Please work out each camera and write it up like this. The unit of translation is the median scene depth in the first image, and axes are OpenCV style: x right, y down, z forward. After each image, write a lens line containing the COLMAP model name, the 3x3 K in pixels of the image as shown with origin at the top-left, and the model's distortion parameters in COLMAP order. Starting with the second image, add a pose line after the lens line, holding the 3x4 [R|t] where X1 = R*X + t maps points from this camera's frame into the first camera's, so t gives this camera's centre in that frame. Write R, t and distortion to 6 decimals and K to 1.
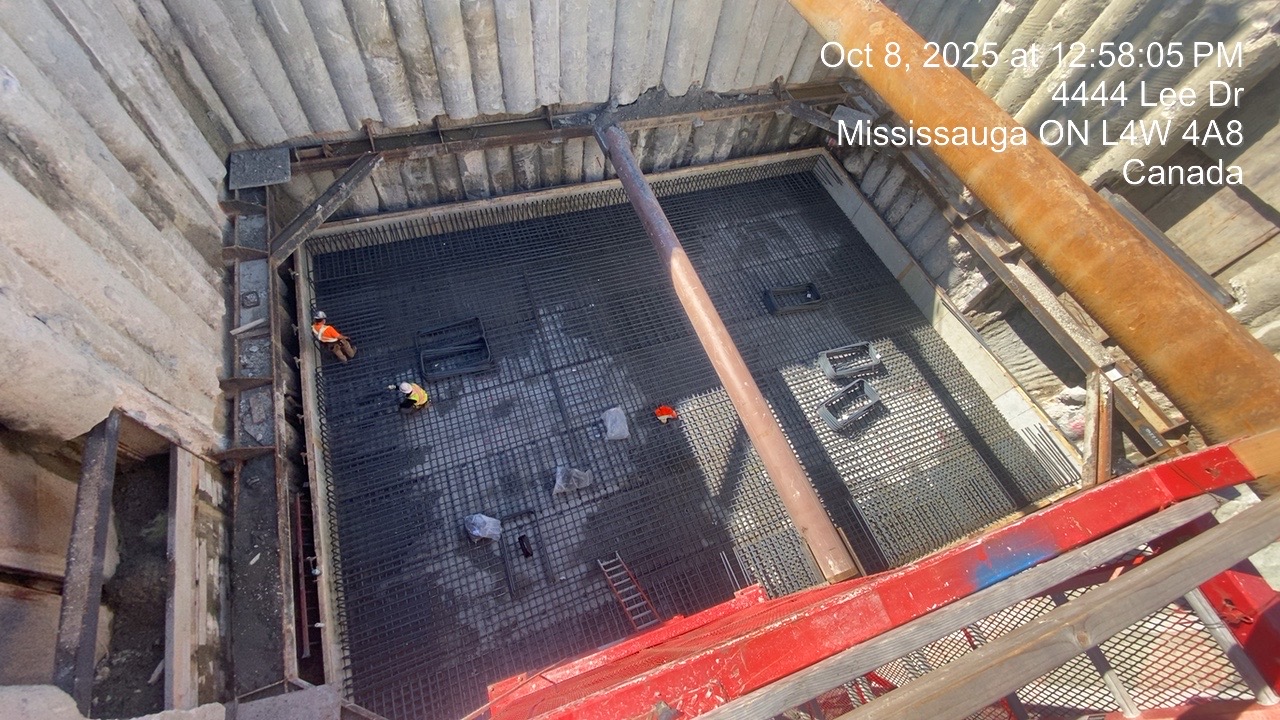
lens RADIAL K [[494.2, 0, 637.8], [0, 494.2, 356.4], [0, 0, 1]] dist [0.003345, -0.008648]
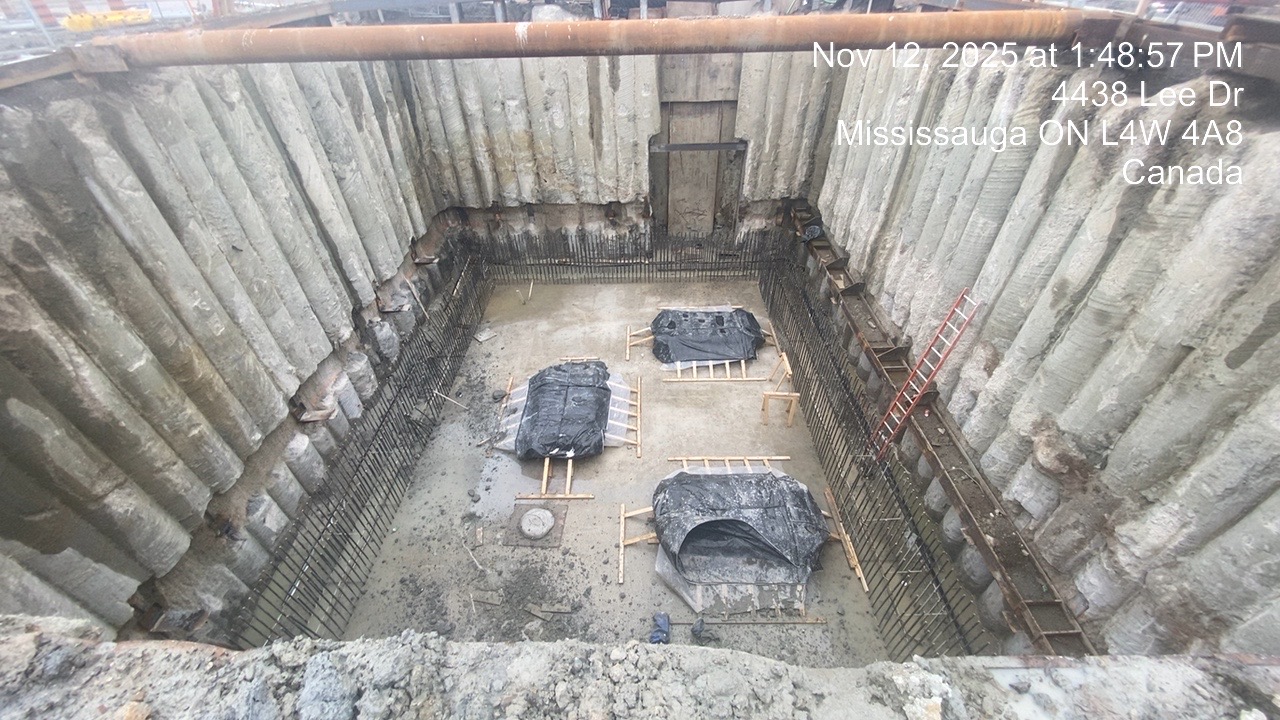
lens RADIAL K [[494.2, 0, 637.8], [0, 494.2, 356.4], [0, 0, 1]] dist [0.003345, -0.008648]
pose [[0.360743, -0.687145, 0.630632, -0.561074], [0.830937, 0.543865, 0.117278, -0.208620], [-0.423566, 0.481708, 0.767170, 0.131720]]
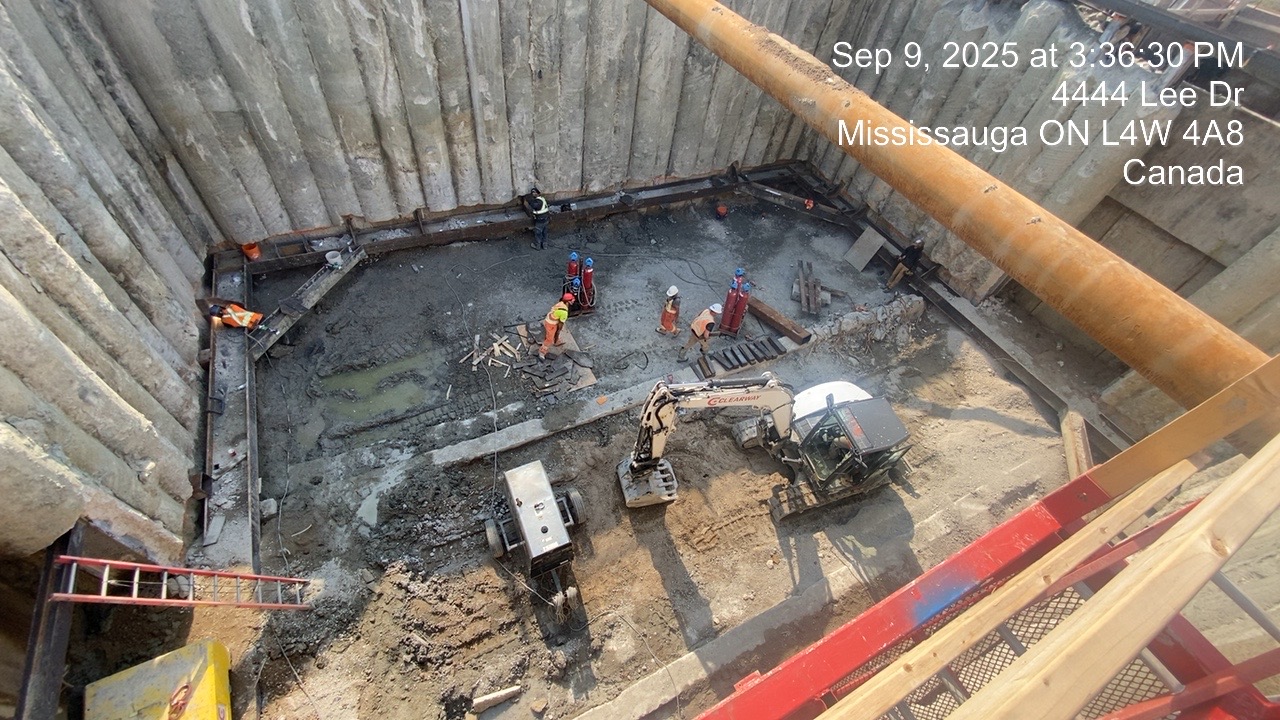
lens RADIAL K [[494.2, 0, 637.8], [0, 494.2, 356.4], [0, 0, 1]] dist [0.003345, -0.008648]
pose [[0.995900, -0.066281, 0.061564, -0.034033], [0.075011, 0.985460, -0.152453, 0.014587], [-0.050564, 0.156445, 0.986391, -0.002748]]
